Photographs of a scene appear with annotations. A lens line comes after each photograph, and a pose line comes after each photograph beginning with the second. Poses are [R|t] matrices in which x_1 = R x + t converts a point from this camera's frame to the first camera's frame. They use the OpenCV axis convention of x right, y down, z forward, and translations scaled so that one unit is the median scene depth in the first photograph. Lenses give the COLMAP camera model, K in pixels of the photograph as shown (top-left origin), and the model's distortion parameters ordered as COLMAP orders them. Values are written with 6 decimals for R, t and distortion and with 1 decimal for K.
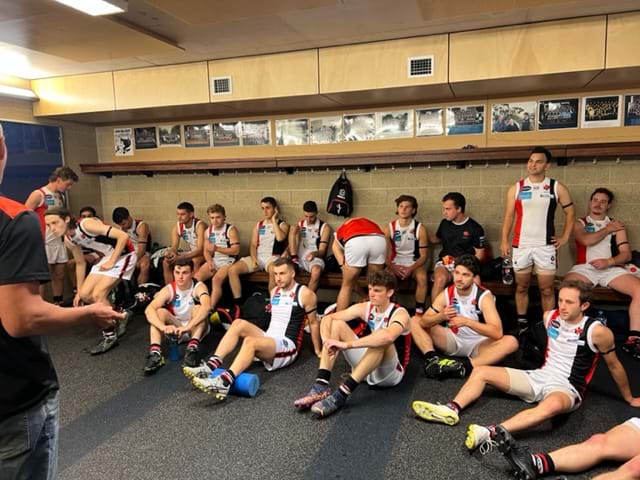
lens RADIAL K [[475.9, 0, 320.0], [0, 475.9, 240.0], [0, 0, 1]] dist [0.002423, -0.002656]
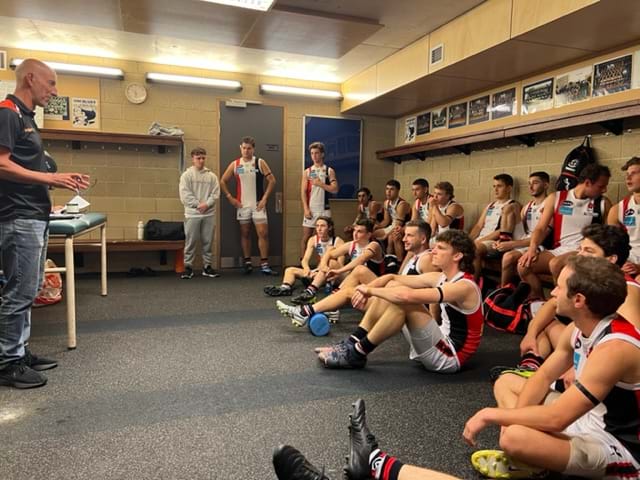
lens RADIAL K [[475.9, 0, 320.0], [0, 475.9, 240.0], [0, 0, 1]] dist [0.002423, -0.002656]
pose [[0.622638, 0.096236, -0.776570, 0.381404], [-0.130123, 0.991325, 0.018519, 0.059694], [0.771615, 0.089520, 0.629759, 0.193883]]
